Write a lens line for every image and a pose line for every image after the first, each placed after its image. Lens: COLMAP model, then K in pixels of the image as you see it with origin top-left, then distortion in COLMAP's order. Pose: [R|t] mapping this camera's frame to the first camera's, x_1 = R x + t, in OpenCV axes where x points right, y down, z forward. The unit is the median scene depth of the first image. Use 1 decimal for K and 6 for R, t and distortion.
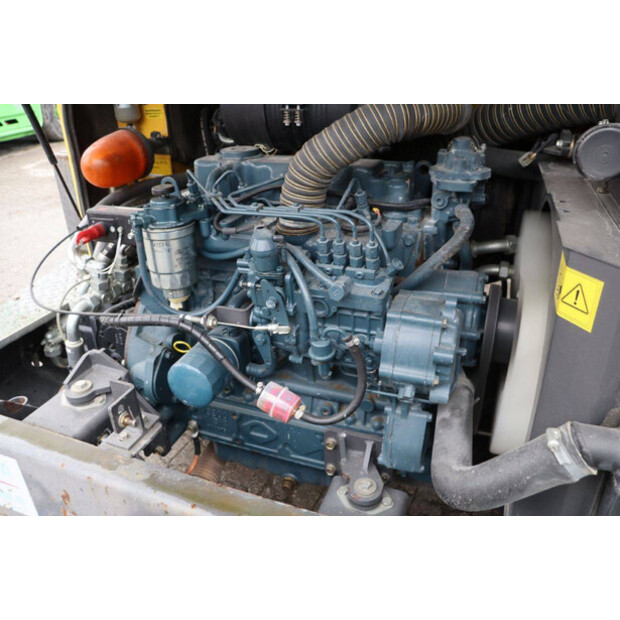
lens RADIAL K [[510.1, 0, 309.9], [0, 510.1, 308.9], [0, 0, 1]] dist [-0.144990, 0.068111]
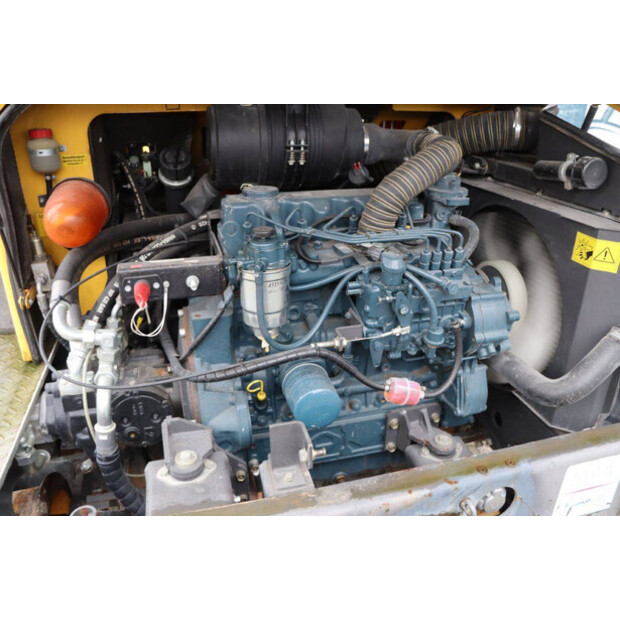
lens RADIAL K [[510.1, 0, 310.1], [0, 510.1, 309.8], [0, 0, 1]] dist [-0.144990, 0.068111]
pose [[0.800631, -0.217621, 0.558239, -0.842287], [0.242221, 0.969737, 0.030641, -0.092743], [-0.548013, 0.110685, 0.829114, 0.098702]]
